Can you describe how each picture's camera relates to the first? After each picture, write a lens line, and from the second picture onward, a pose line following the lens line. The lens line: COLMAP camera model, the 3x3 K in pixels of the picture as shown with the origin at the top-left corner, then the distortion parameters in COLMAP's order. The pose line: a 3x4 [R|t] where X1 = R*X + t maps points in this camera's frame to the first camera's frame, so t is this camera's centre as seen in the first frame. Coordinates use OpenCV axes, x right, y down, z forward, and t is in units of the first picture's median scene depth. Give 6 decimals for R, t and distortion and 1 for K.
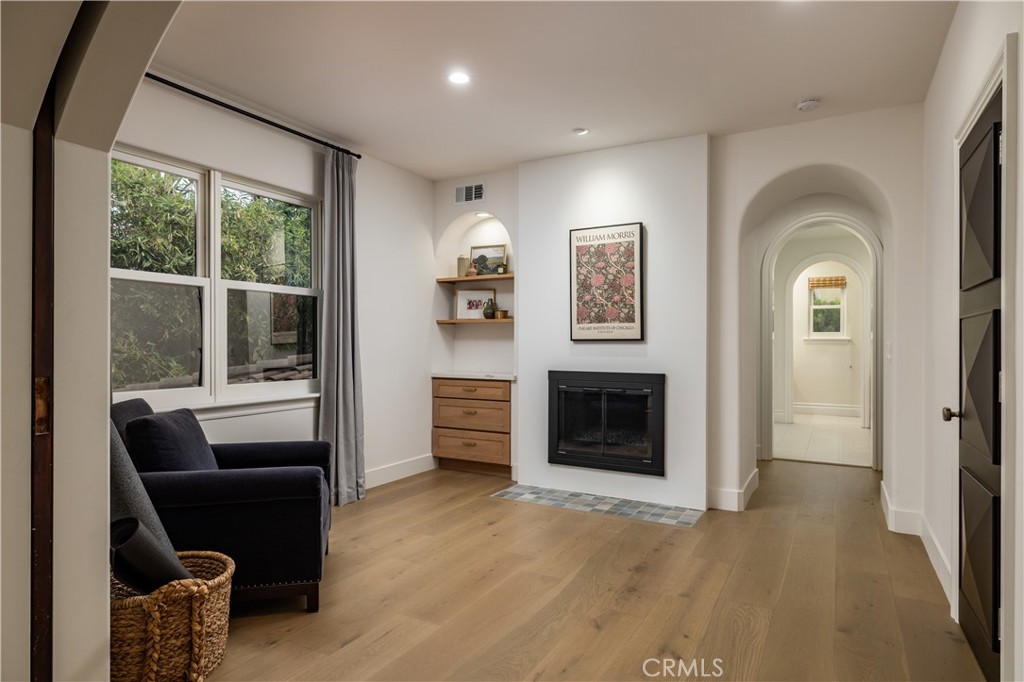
lens RADIAL K [[587.2, 0, 512.0], [0, 587.2, 343.8], [0, 0, 1]] dist [-0.001594, 0.000017]
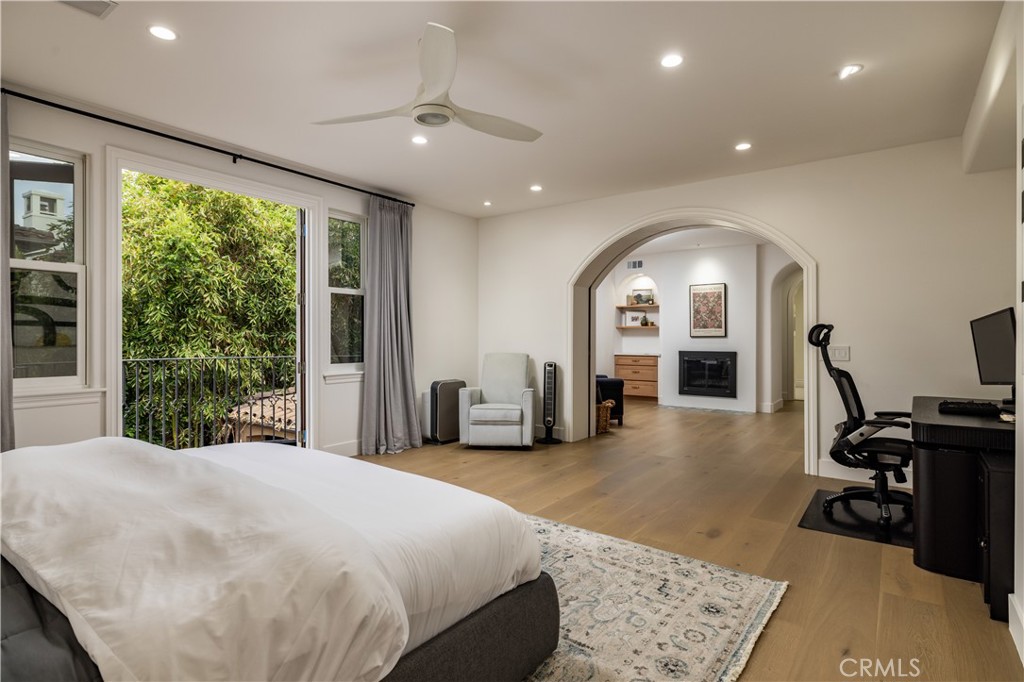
lens RADIAL K [[521.6, 0, 511.9], [0, 521.6, 338.6], [0, 0, 1]] dist [0.002022, 0.000013]
pose [[0.990423, 0.000976, -0.138059, -0.251113], [-0.001554, 0.999990, -0.004080, 0.008804], [0.138054, 0.004255, 0.990416, -0.872891]]
